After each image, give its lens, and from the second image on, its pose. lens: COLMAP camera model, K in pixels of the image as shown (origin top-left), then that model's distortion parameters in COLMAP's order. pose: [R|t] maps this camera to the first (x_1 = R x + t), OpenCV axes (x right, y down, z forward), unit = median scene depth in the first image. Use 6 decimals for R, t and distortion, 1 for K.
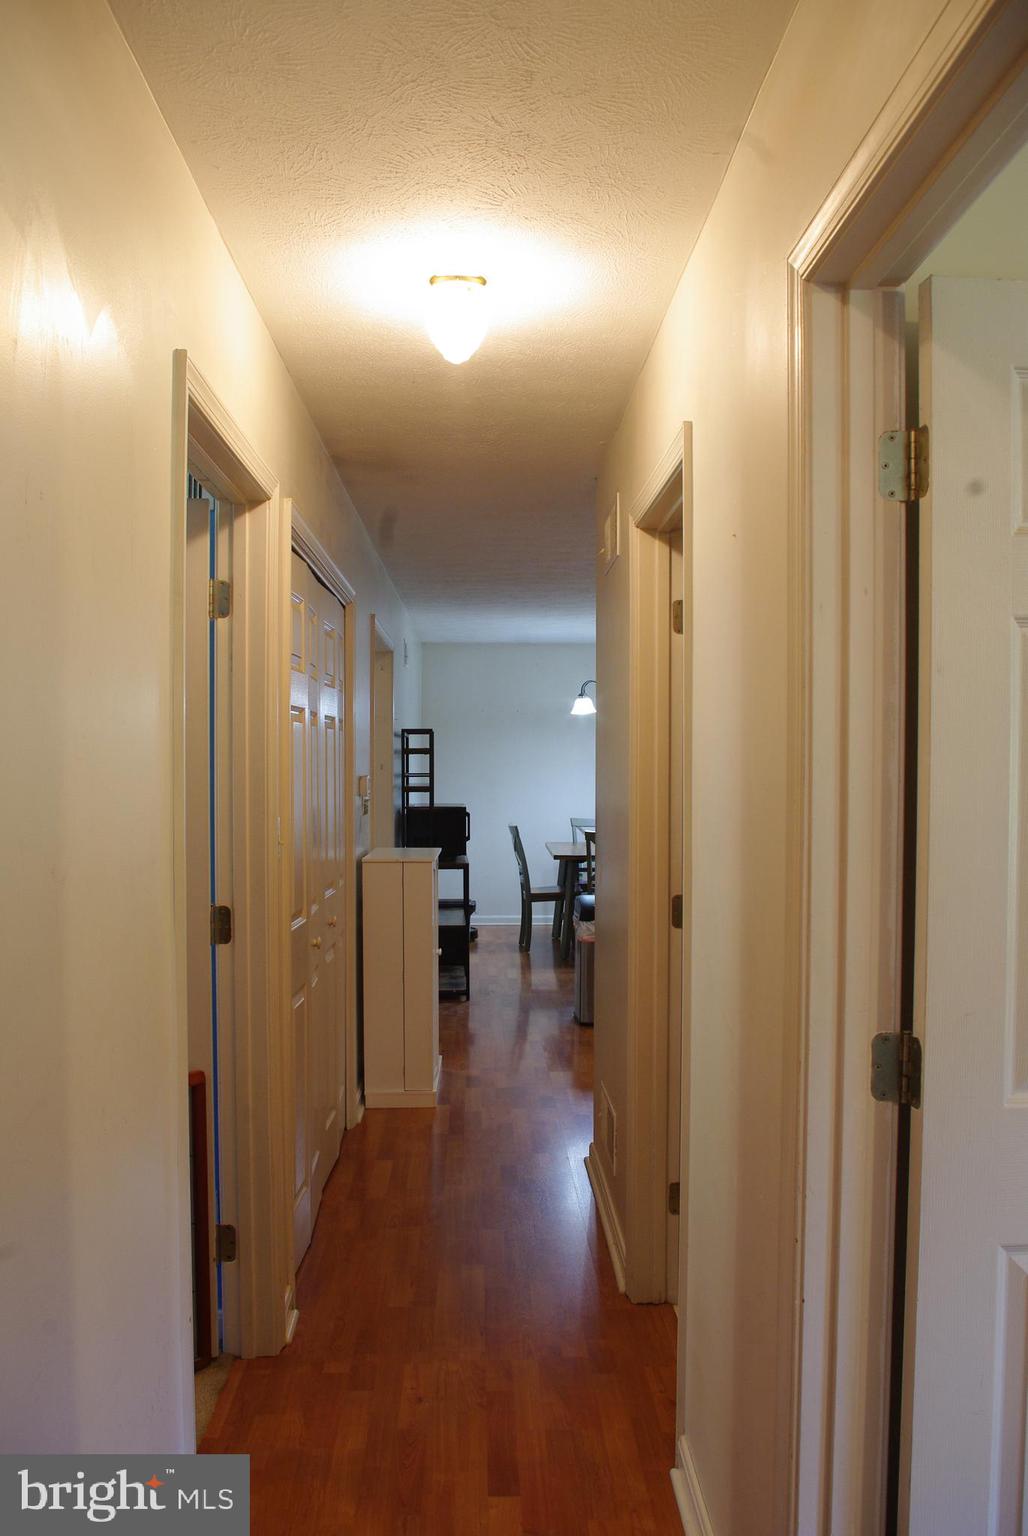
lens RADIAL K [[1189.0, 0, 514.0], [0, 1189.0, 768.0], [0, 0, 1]] dist [-0.101356, 0.053427]
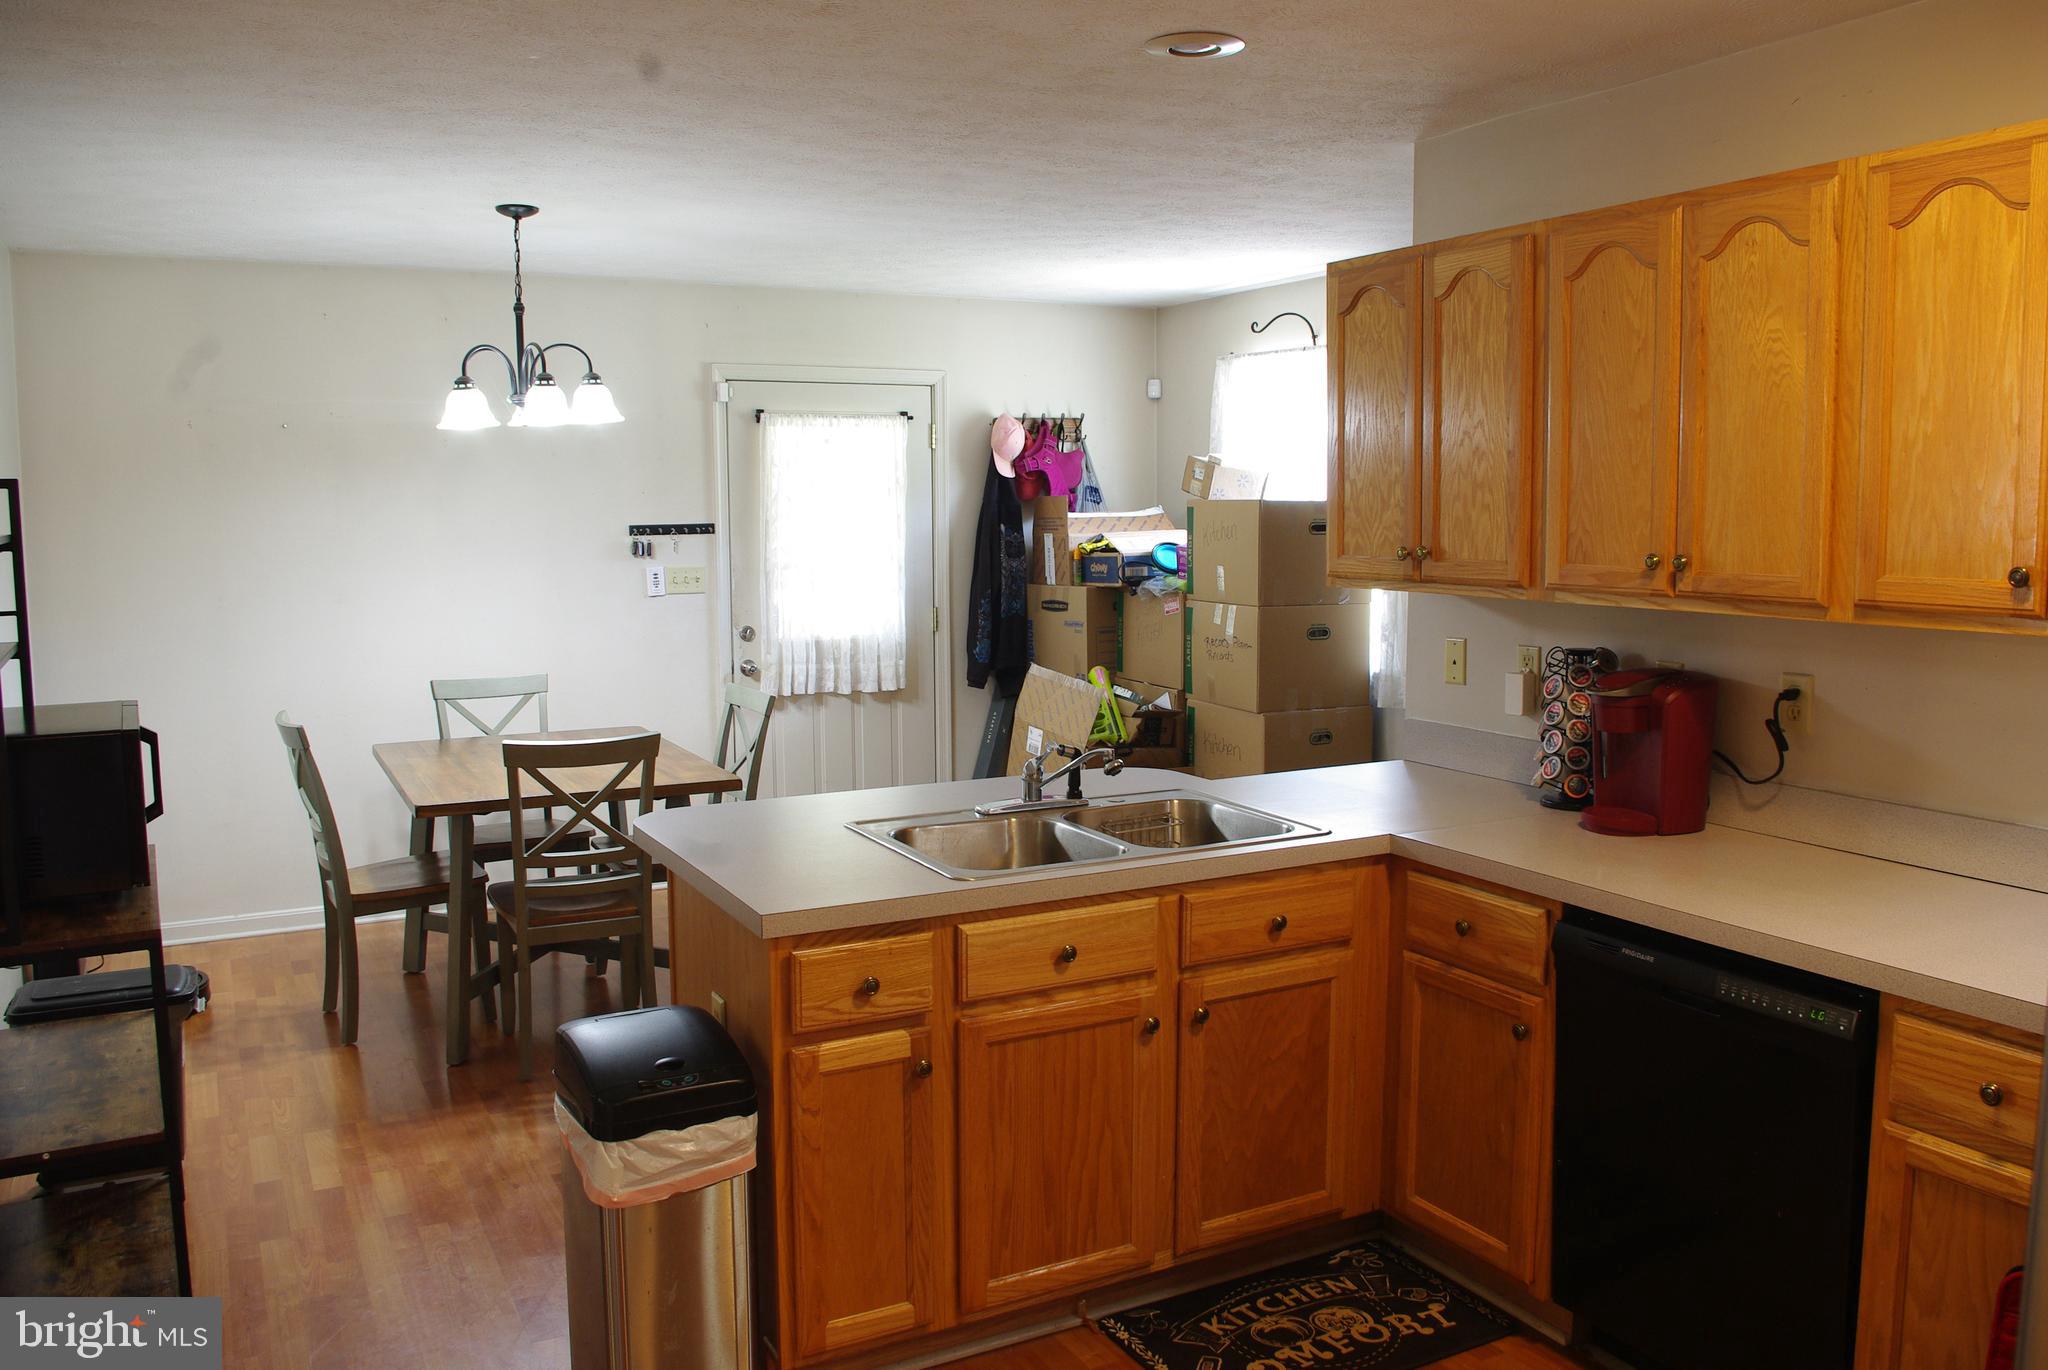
lens RADIAL K [[1585.3, 0, 1021.1], [0, 1585.3, 662.2], [0, 0, 1]] dist [-0.101356, 0.053427]
pose [[0.899718, -0.047672, 0.433861, -0.005493], [0.011783, 0.996308, 0.085037, -0.010933], [-0.436313, -0.071397, 0.896958, 0.448153]]
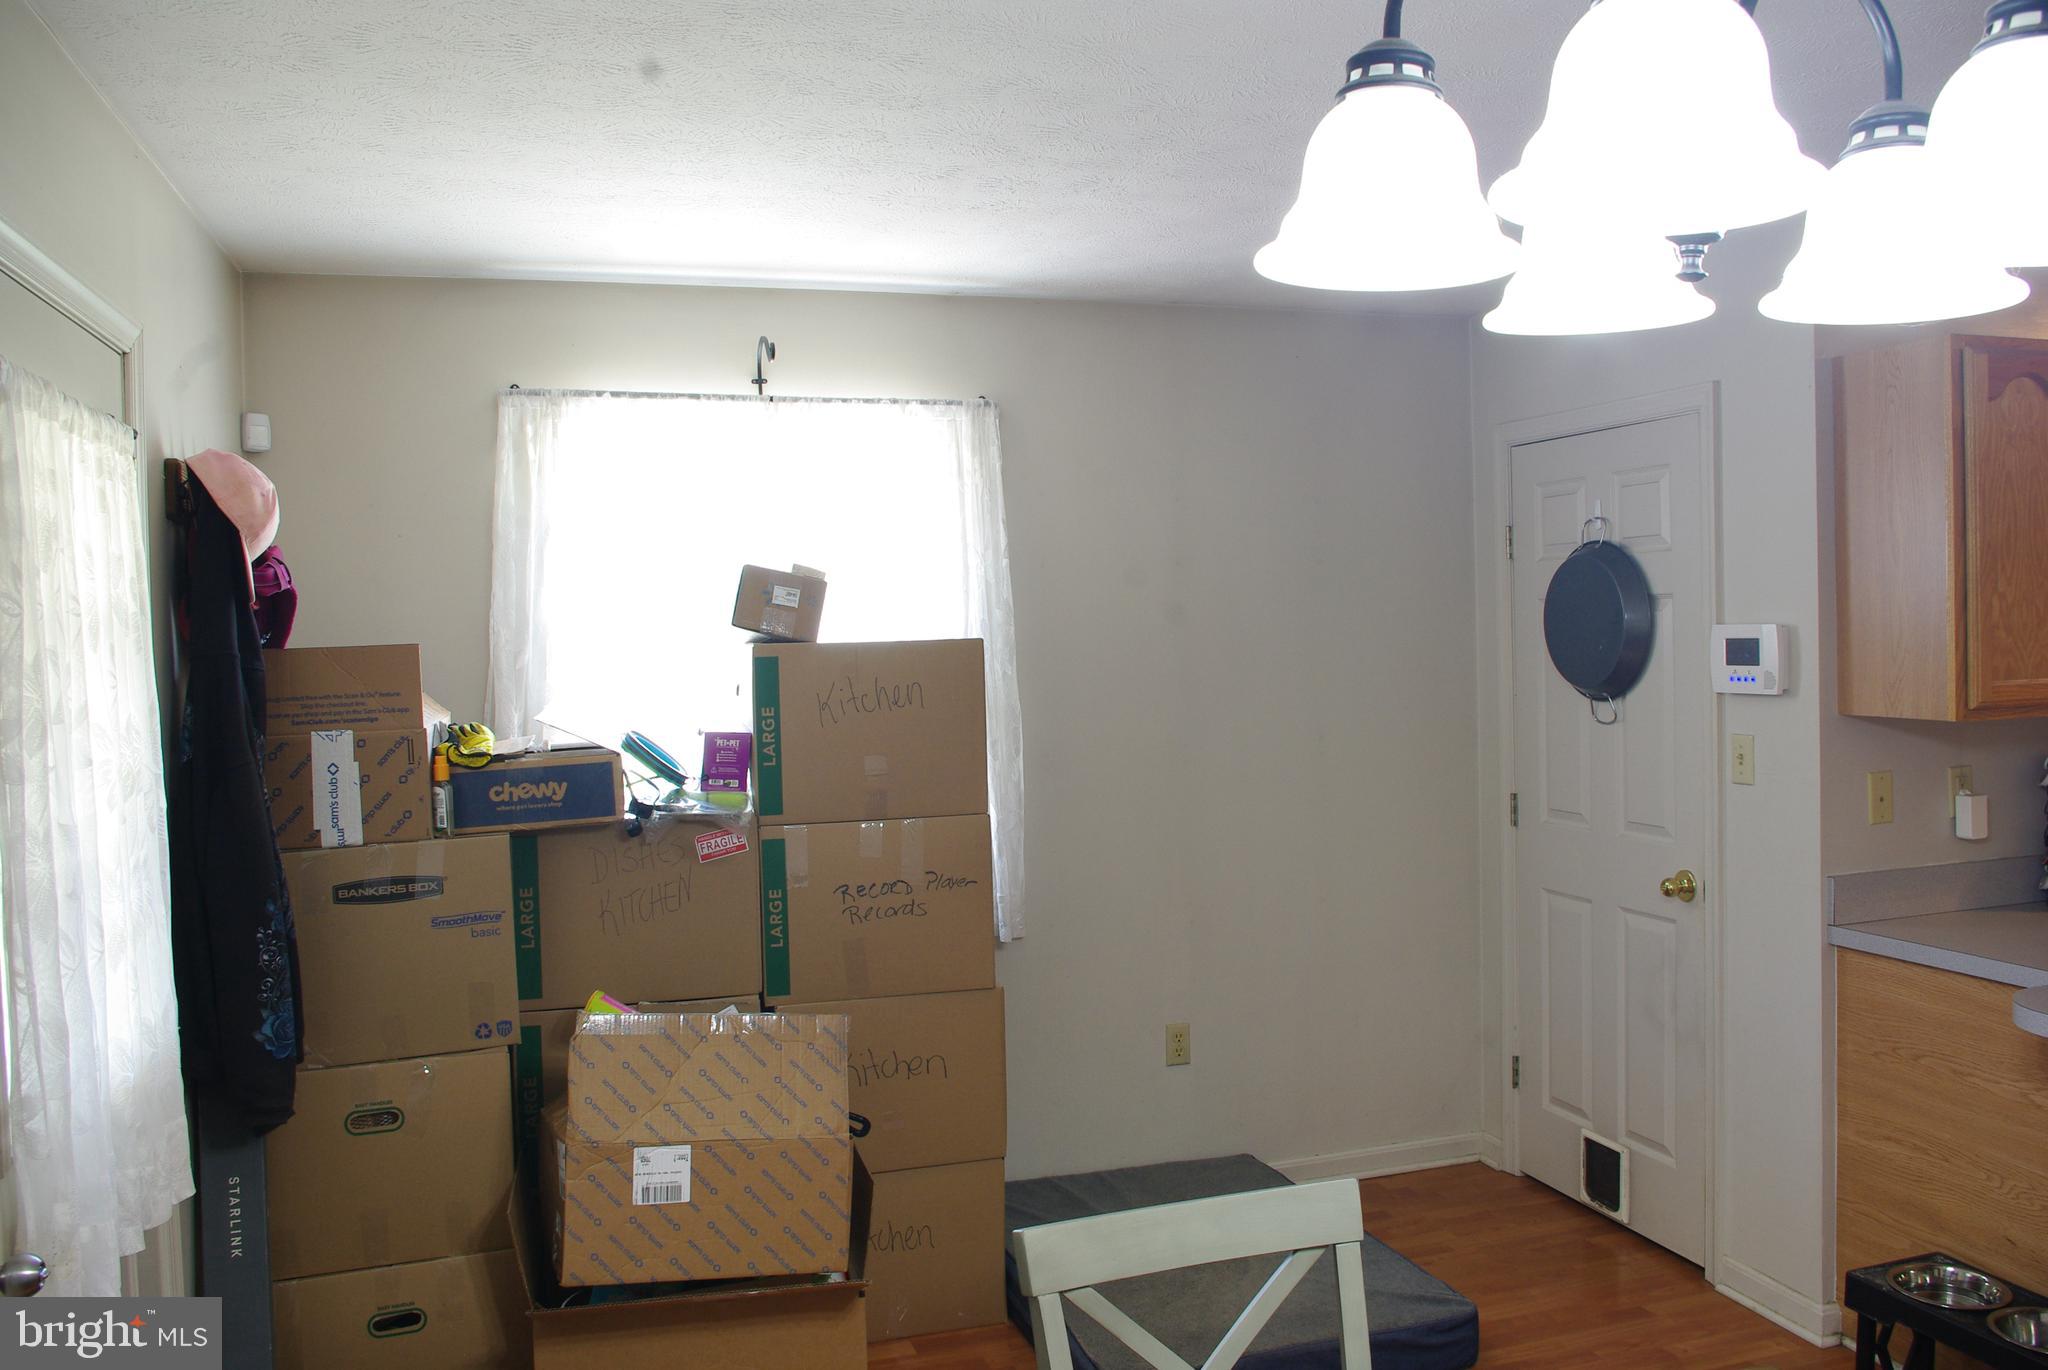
lens RADIAL K [[1585.3, 0, 1021.1], [0, 1585.3, 662.2], [0, 0, 1]] dist [-0.101356, 0.053427]
pose [[-0.257280, -0.016485, 0.966196, -0.015180], [0.041469, 0.998745, 0.028083, -0.021519], [-0.965447, 0.047292, -0.256274, 0.894525]]
